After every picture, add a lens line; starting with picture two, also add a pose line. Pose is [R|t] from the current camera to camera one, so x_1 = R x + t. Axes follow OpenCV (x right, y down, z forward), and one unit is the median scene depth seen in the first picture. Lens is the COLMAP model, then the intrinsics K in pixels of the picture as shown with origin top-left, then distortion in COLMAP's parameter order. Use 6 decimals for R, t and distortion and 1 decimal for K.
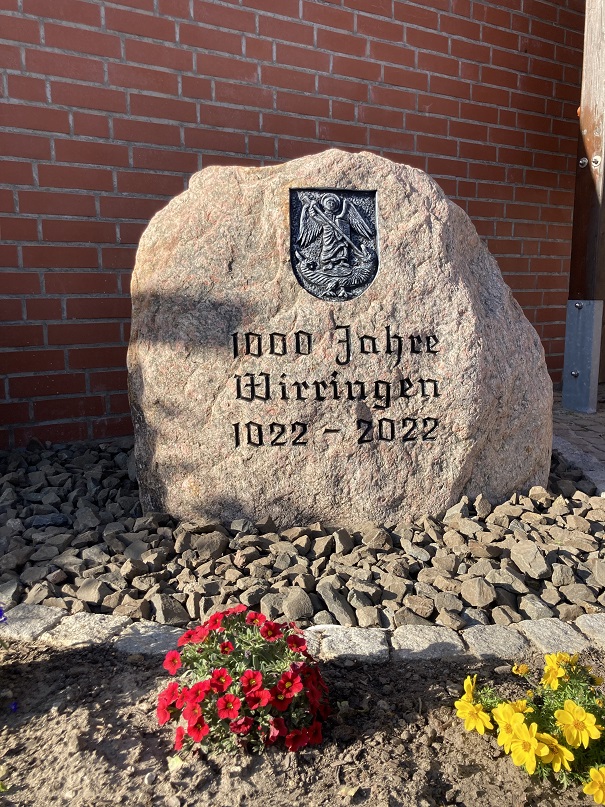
lens RADIAL K [[676.0, 0, 308.6], [0, 676.0, 399.1], [0, 0, 1]] dist [0.036360, -0.038194]
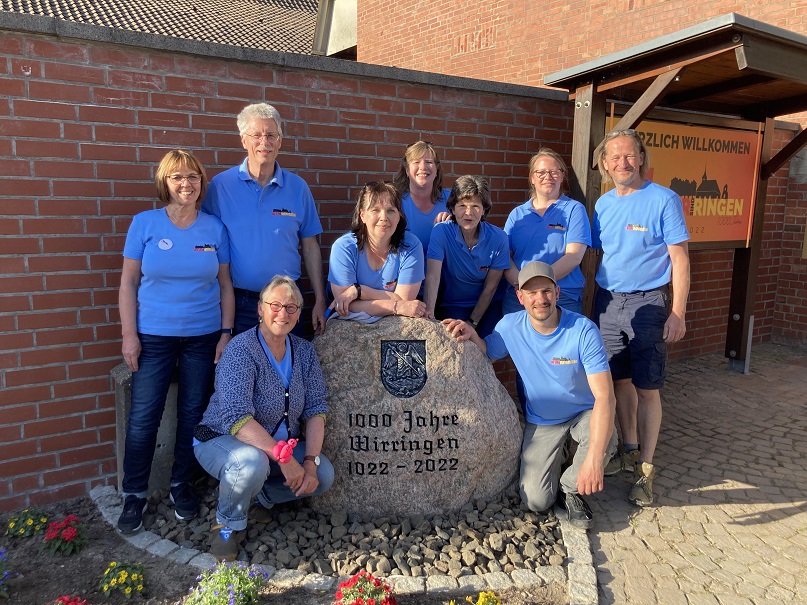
lens RADIAL K [[676.0, 0, 401.7], [0, 676.0, 305.9], [0, 0, 1]] dist [0.036360, -0.038194]
pose [[0.999196, 0.015463, 0.036991, -0.041263], [-0.015372, 0.999878, -0.002752, -0.400849], [-0.037029, 0.002181, 0.999312, -0.900261]]
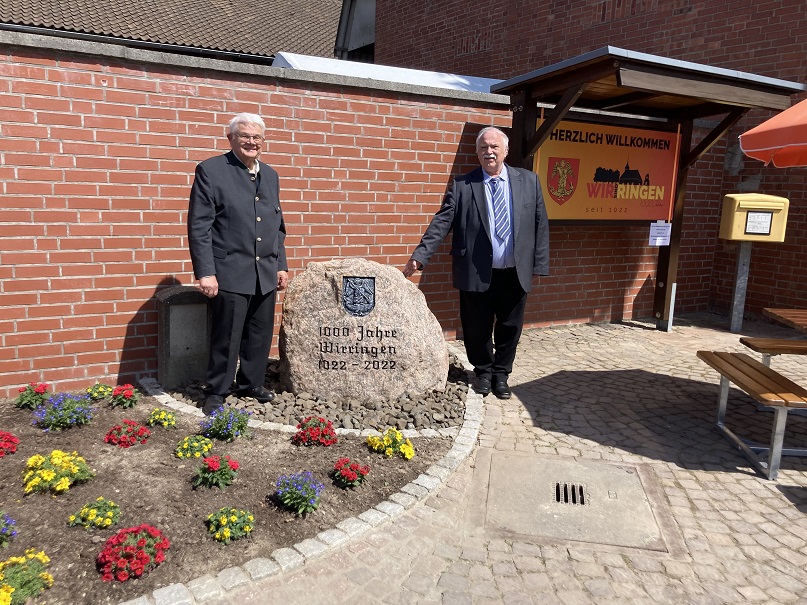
lens RADIAL K [[676.0, 0, 401.9], [0, 676.0, 300.8], [0, 0, 1]] dist [0.036360, -0.038194]
pose [[0.999101, 0.042223, -0.003792, 0.222518], [-0.042195, 0.999083, 0.007328, -0.237487], [0.004098, -0.007161, 0.999966, -1.708040]]
